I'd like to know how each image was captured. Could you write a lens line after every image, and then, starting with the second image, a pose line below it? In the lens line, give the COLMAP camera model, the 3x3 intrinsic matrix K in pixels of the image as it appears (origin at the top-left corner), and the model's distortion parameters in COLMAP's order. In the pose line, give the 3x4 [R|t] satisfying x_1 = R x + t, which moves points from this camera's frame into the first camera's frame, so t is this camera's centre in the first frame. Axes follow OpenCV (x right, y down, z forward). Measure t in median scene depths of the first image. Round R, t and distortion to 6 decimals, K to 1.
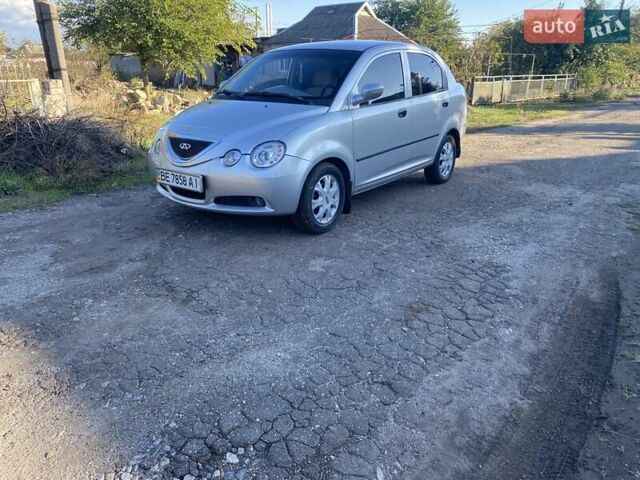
lens RADIAL K [[487.9, 0, 320.0], [0, 487.9, 240.0], [0, 0, 1]] dist [0.048956, -0.039249]
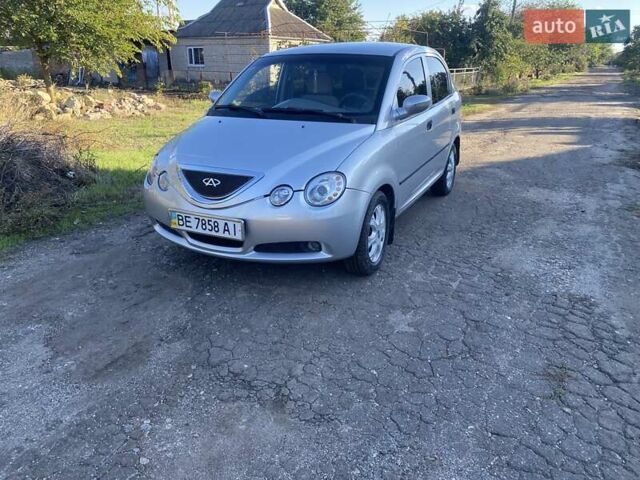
lens RADIAL K [[487.9, 0, 320.0], [0, 487.9, 240.0], [0, 0, 1]] dist [0.048956, -0.039249]
pose [[0.981140, -0.072574, 0.179155, -0.224650], [0.070212, 0.997341, 0.019500, -0.090917], [-0.180094, -0.006554, 0.983628, 0.177111]]
